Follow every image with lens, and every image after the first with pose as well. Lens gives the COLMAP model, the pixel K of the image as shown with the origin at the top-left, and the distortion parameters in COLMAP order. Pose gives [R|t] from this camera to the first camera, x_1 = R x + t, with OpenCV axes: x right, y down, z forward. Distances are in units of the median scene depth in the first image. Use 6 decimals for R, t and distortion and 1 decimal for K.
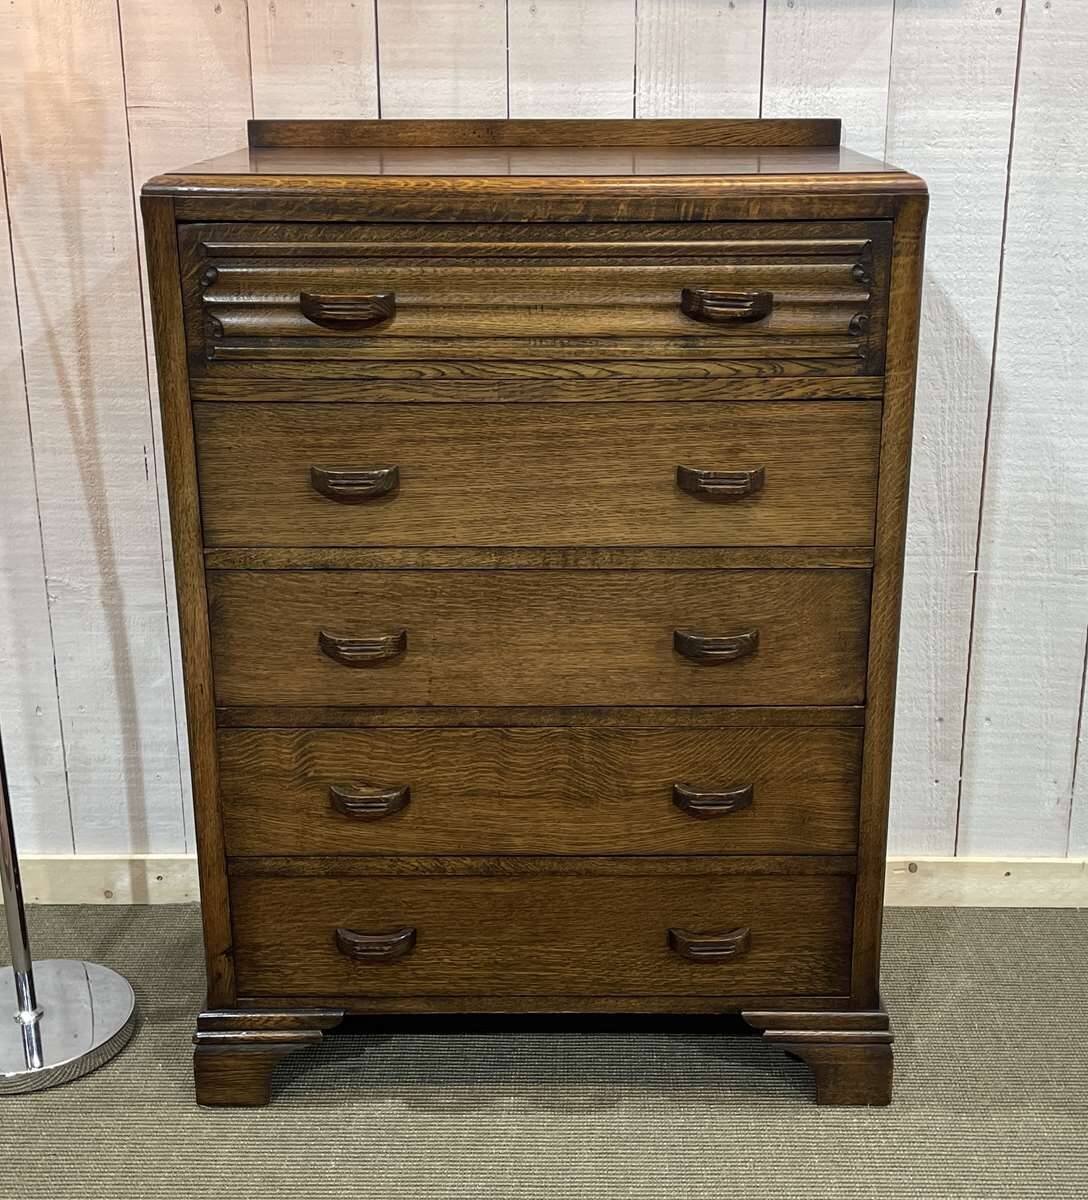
lens RADIAL K [[1635.7, 0, 551.2], [0, 1635.7, 595.1], [0, 0, 1]] dist [0.166039, -0.546665]
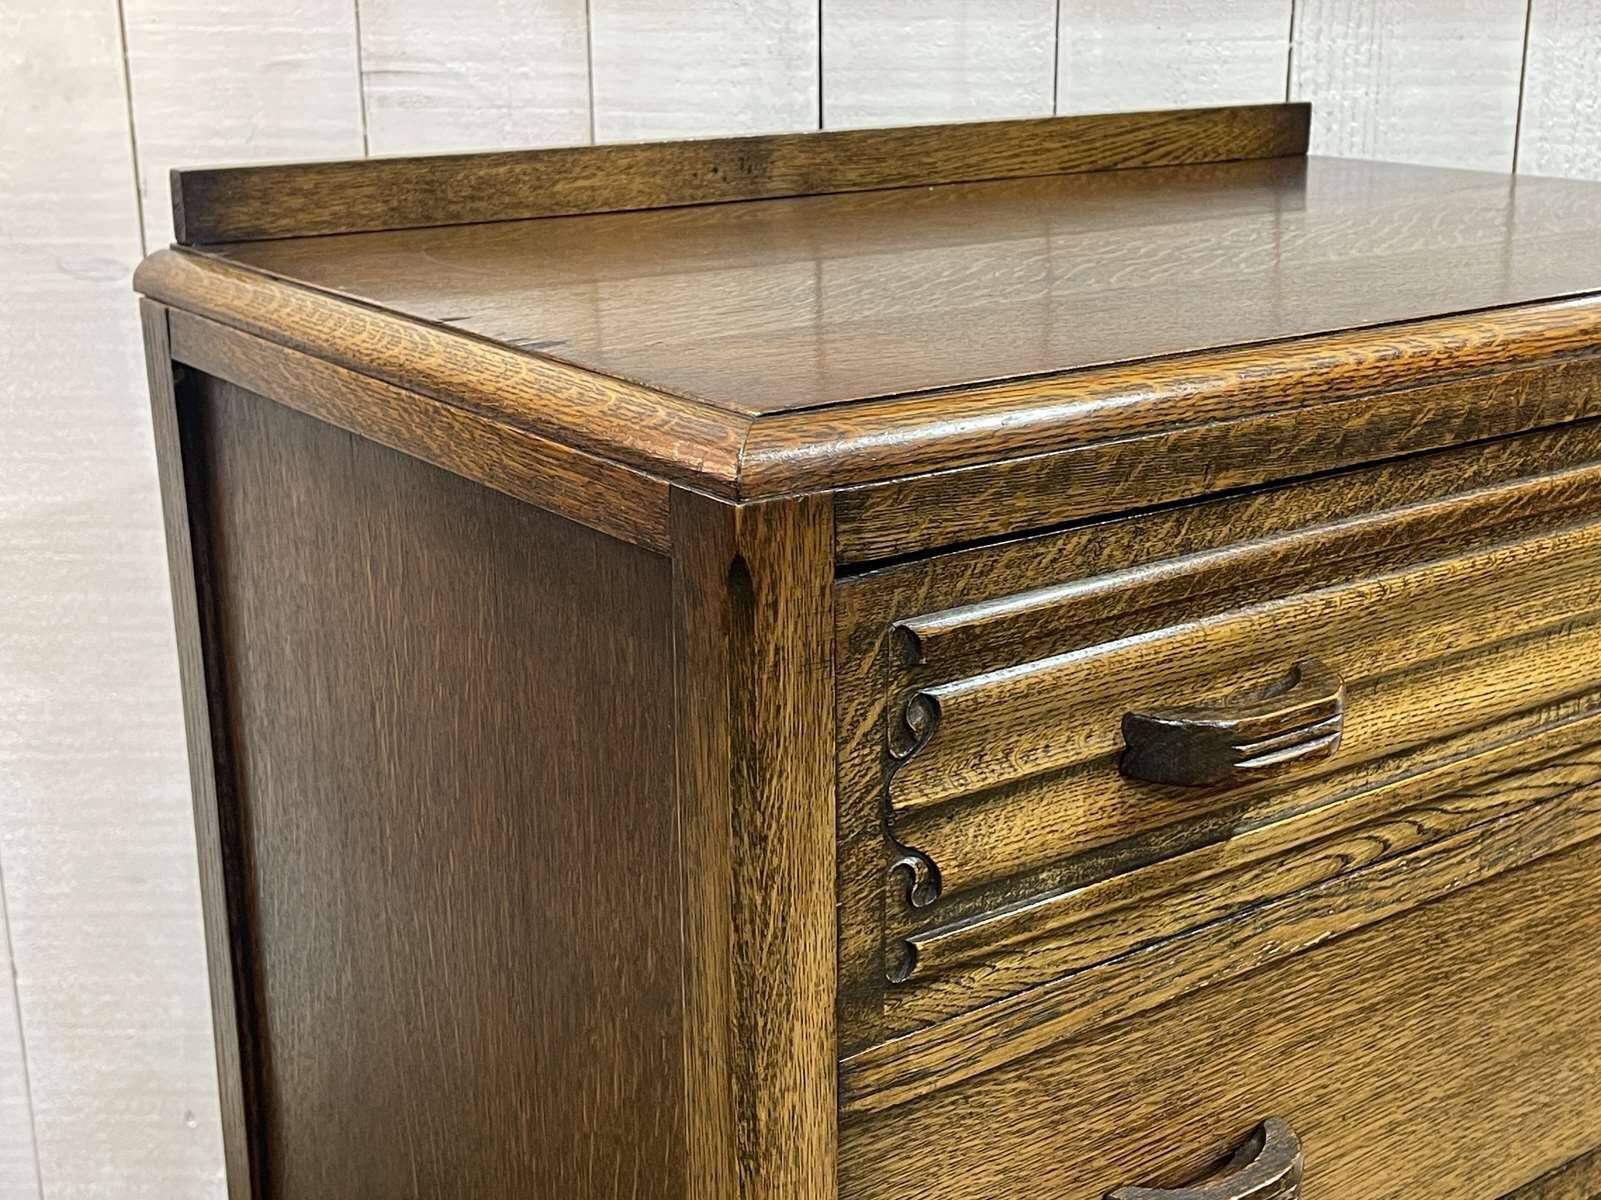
lens RADIAL K [[2150.0, 0, 805.8], [0, 2150.0, 609.7], [0, 0, 1]] dist [0.168989, -0.633212]
pose [[0.800197, -0.172735, 0.574324, -0.428216], [0.187740, 0.981642, 0.033665, -0.222163], [-0.569596, 0.080885, 0.817936, 0.660759]]
